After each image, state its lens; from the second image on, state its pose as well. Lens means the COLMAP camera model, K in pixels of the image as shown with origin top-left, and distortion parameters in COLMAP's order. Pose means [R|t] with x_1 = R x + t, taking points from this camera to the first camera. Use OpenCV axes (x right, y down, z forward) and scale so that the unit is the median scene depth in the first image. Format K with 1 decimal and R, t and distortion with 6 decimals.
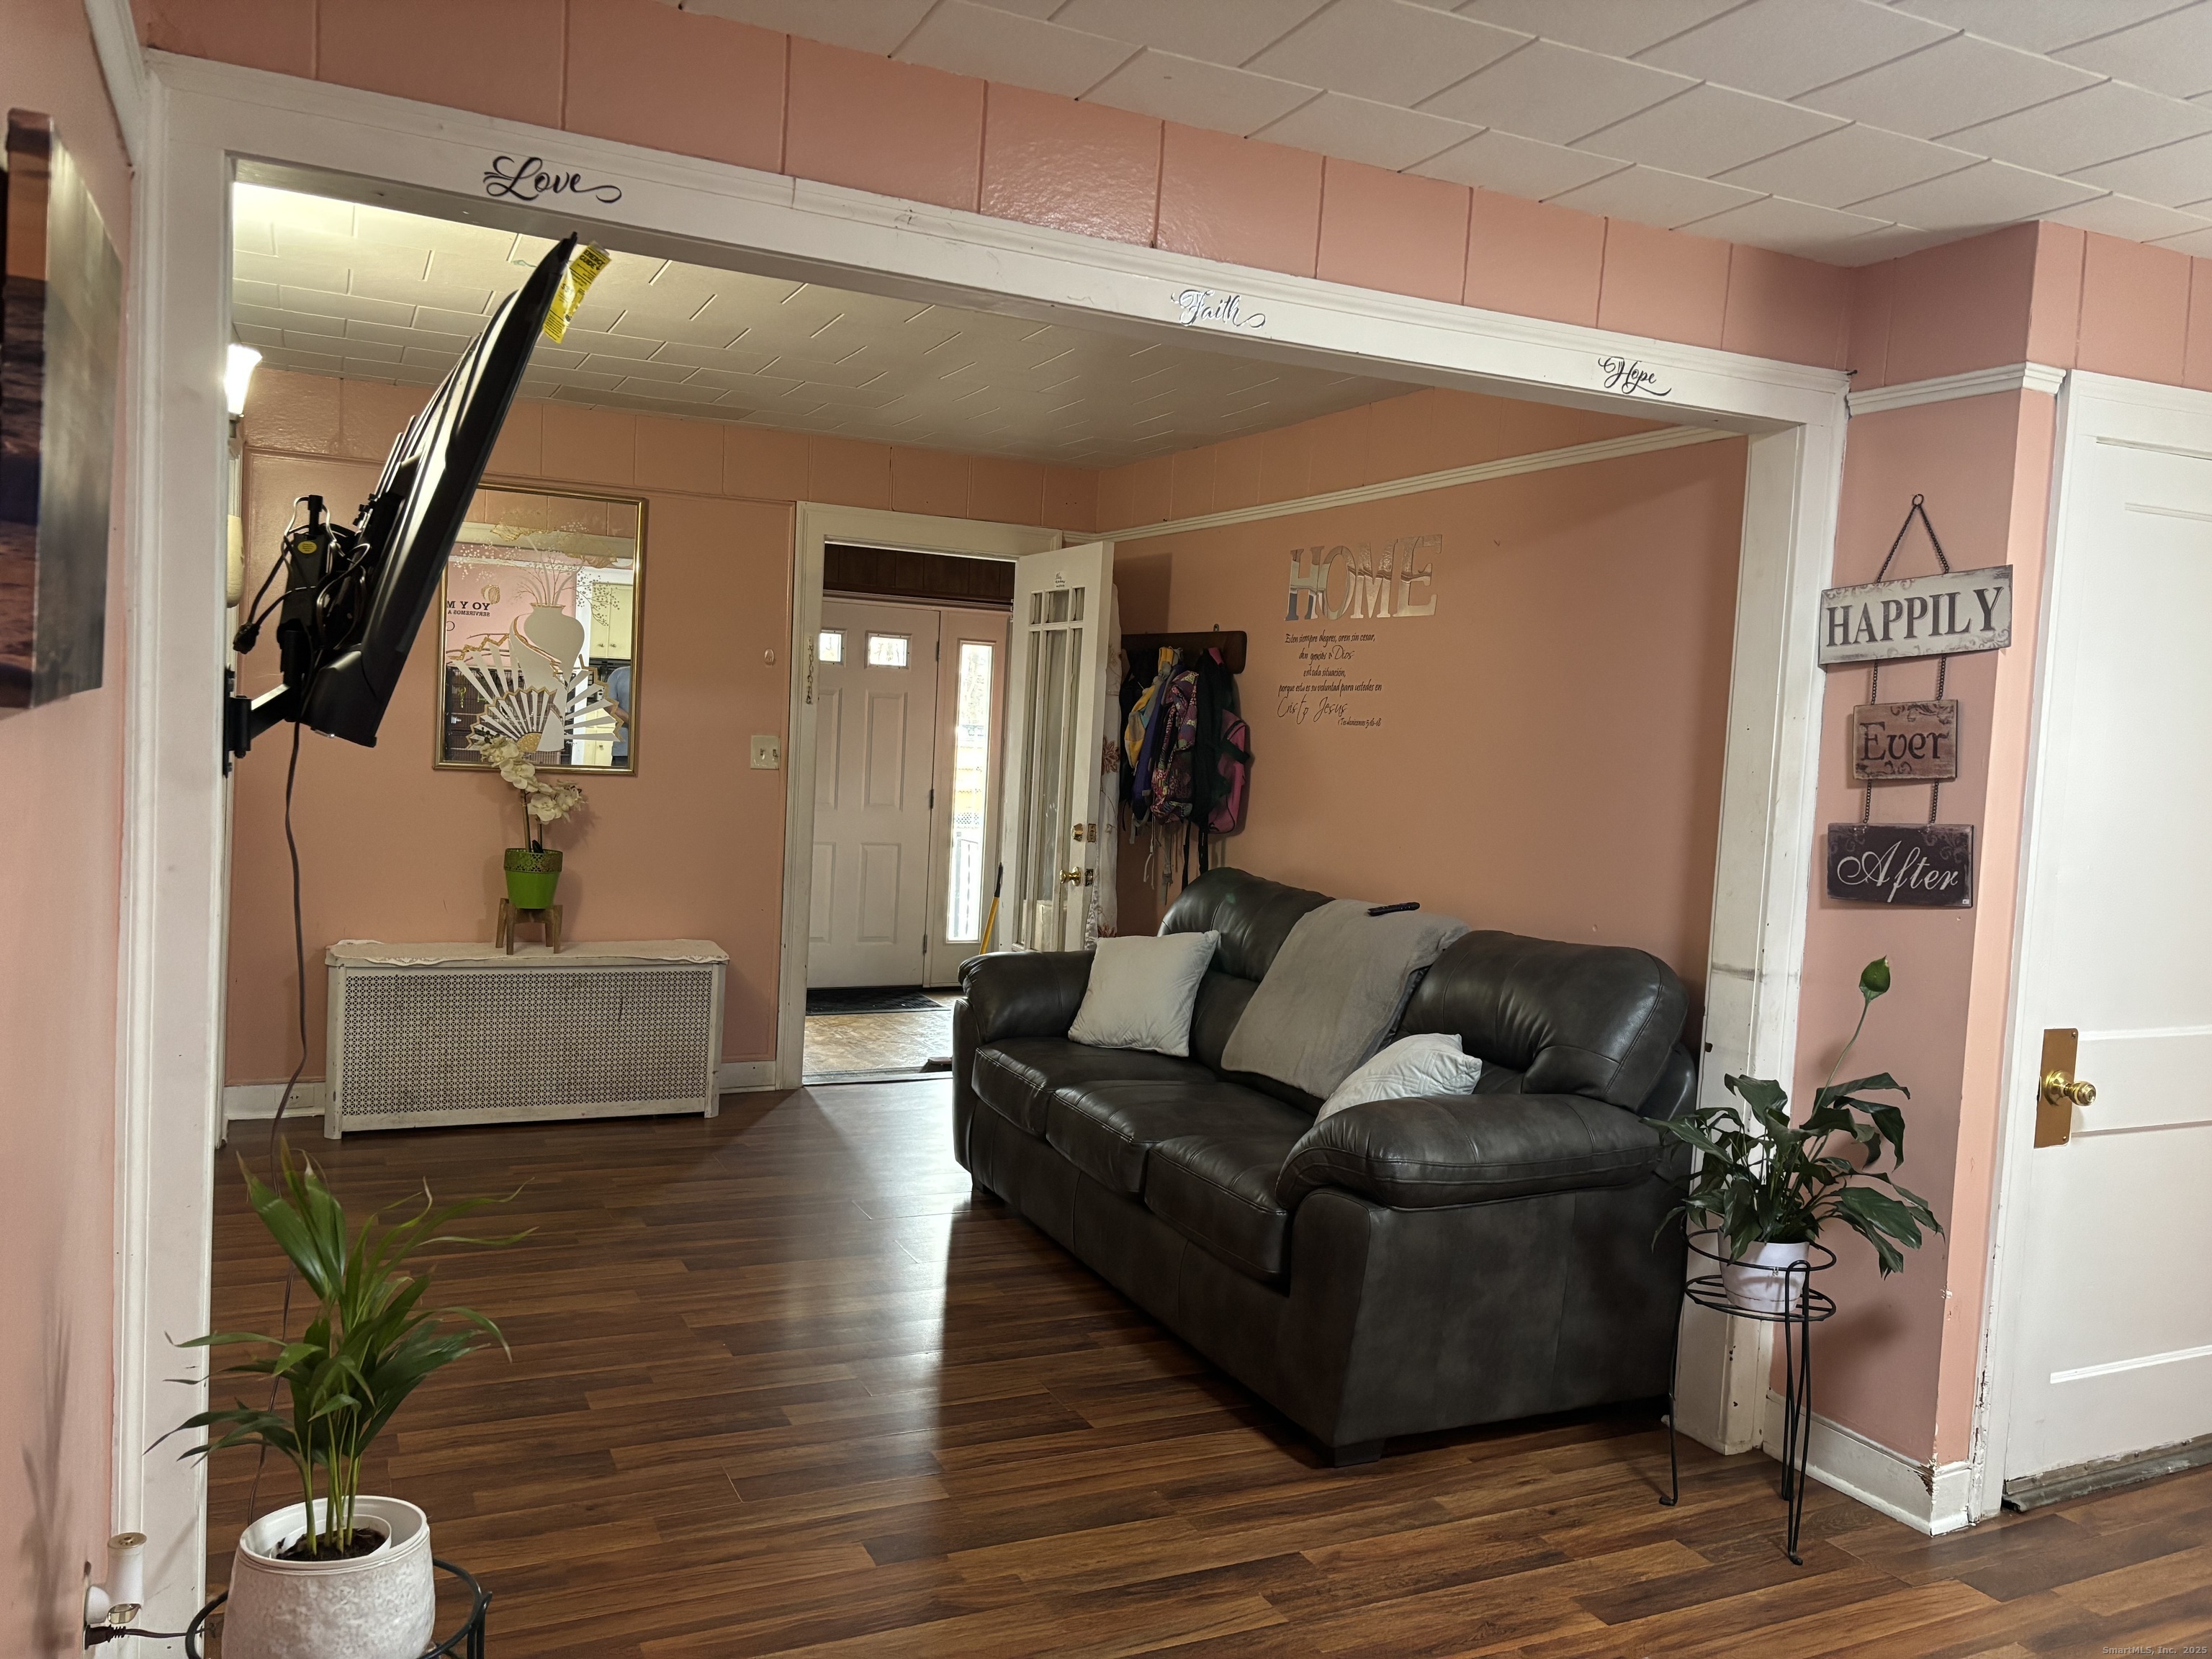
lens RADIAL K [[1662.7, 0, 1109.8], [0, 1662.7, 817.4], [0, 0, 1]] dist [0.035926, -0.034783]
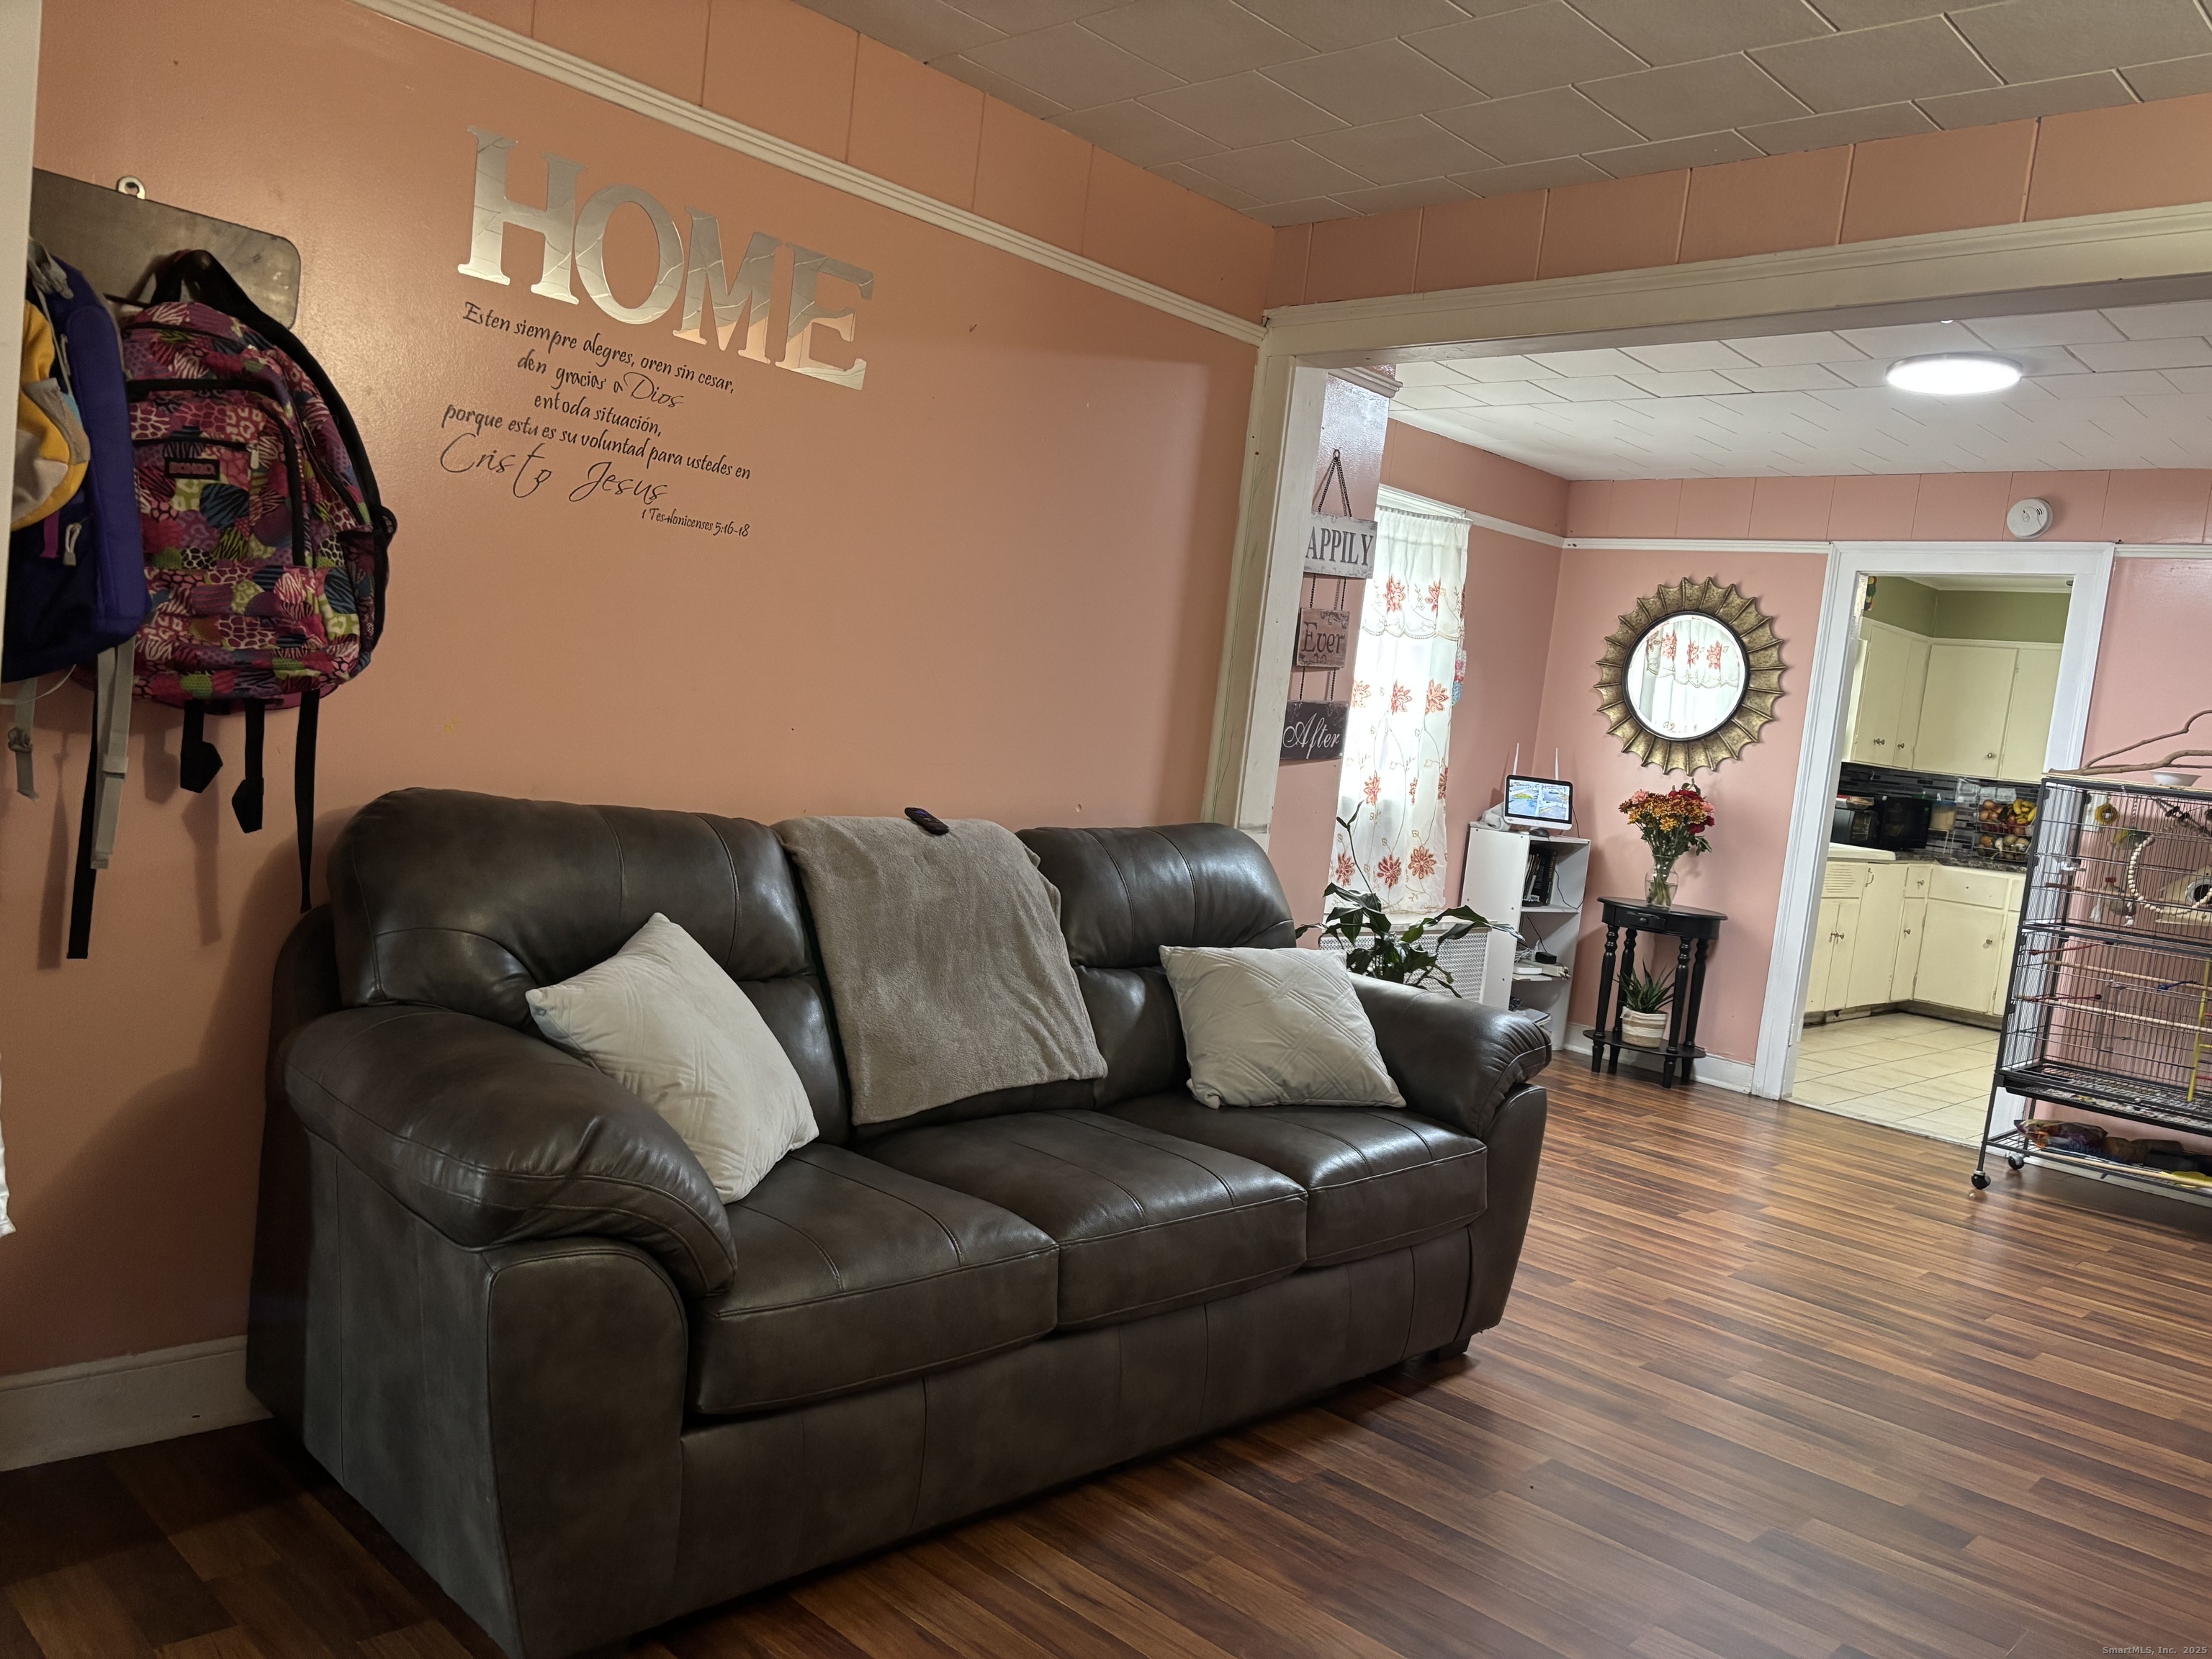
lens RADIAL K [[1662.7, 0, 1093.7], [0, 1662.7, 862.5], [0, 0, 1]] dist [0.035926, -0.034783]
pose [[-0.336802, -0.173110, 0.925525, -0.596526], [-0.076813, 0.984729, 0.156231, -0.051829], [-0.938437, -0.018474, -0.344956, 1.338942]]
